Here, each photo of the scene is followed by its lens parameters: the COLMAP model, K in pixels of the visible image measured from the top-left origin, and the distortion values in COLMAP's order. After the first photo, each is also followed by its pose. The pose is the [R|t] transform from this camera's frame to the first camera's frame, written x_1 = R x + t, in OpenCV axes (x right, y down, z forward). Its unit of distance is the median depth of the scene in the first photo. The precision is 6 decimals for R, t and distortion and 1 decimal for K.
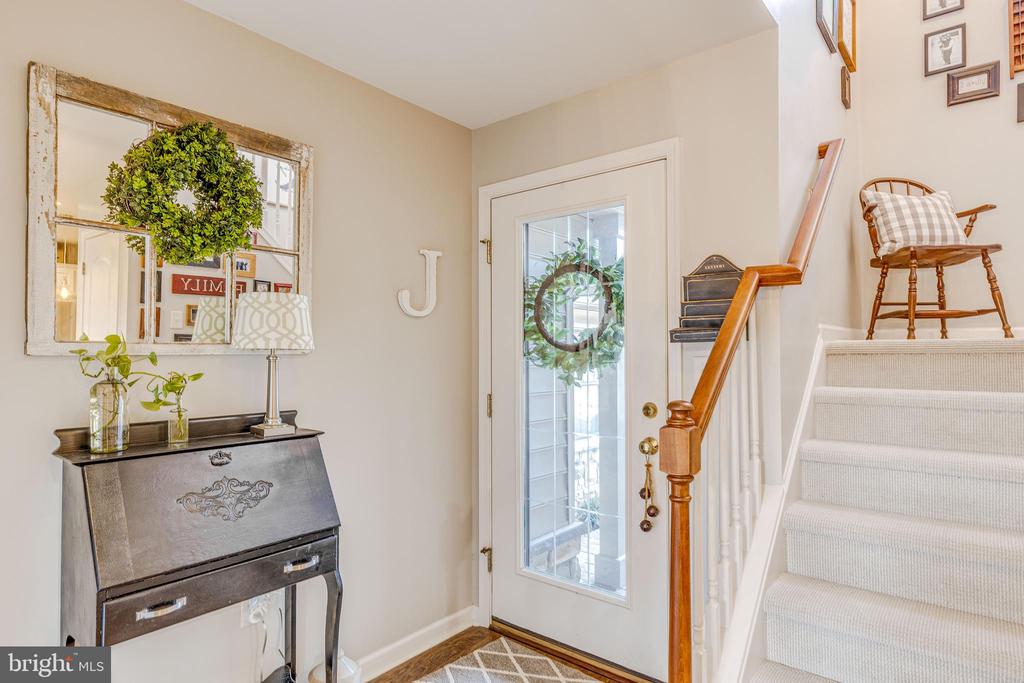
lens RADIAL K [[579.1, 0, 519.0], [0, 579.1, 340.7], [0, 0, 1]] dist [0.006565, 0.001376]
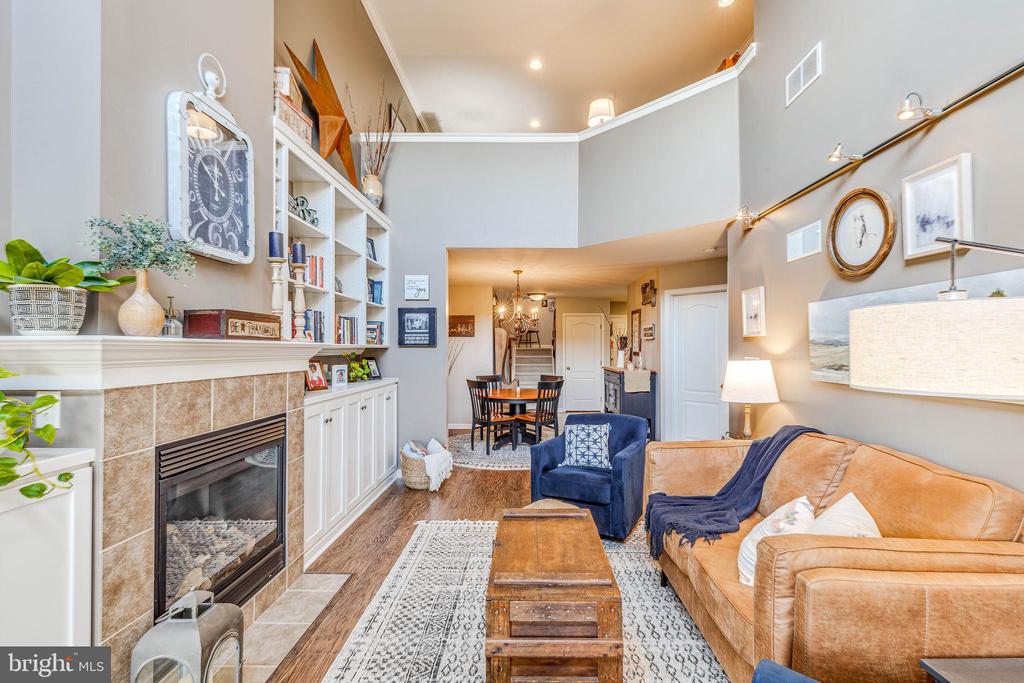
lens RADIAL K [[460.1, 0, 519.5], [0, 460.1, 340.7], [0, 0, 1]] dist [0.000800, -0.001525]
pose [[0.795232, 0.012423, 0.606178, -2.040665], [-0.017574, 0.999842, 0.002564, -0.076252], [-0.606051, -0.012692, 0.795325, -2.452885]]
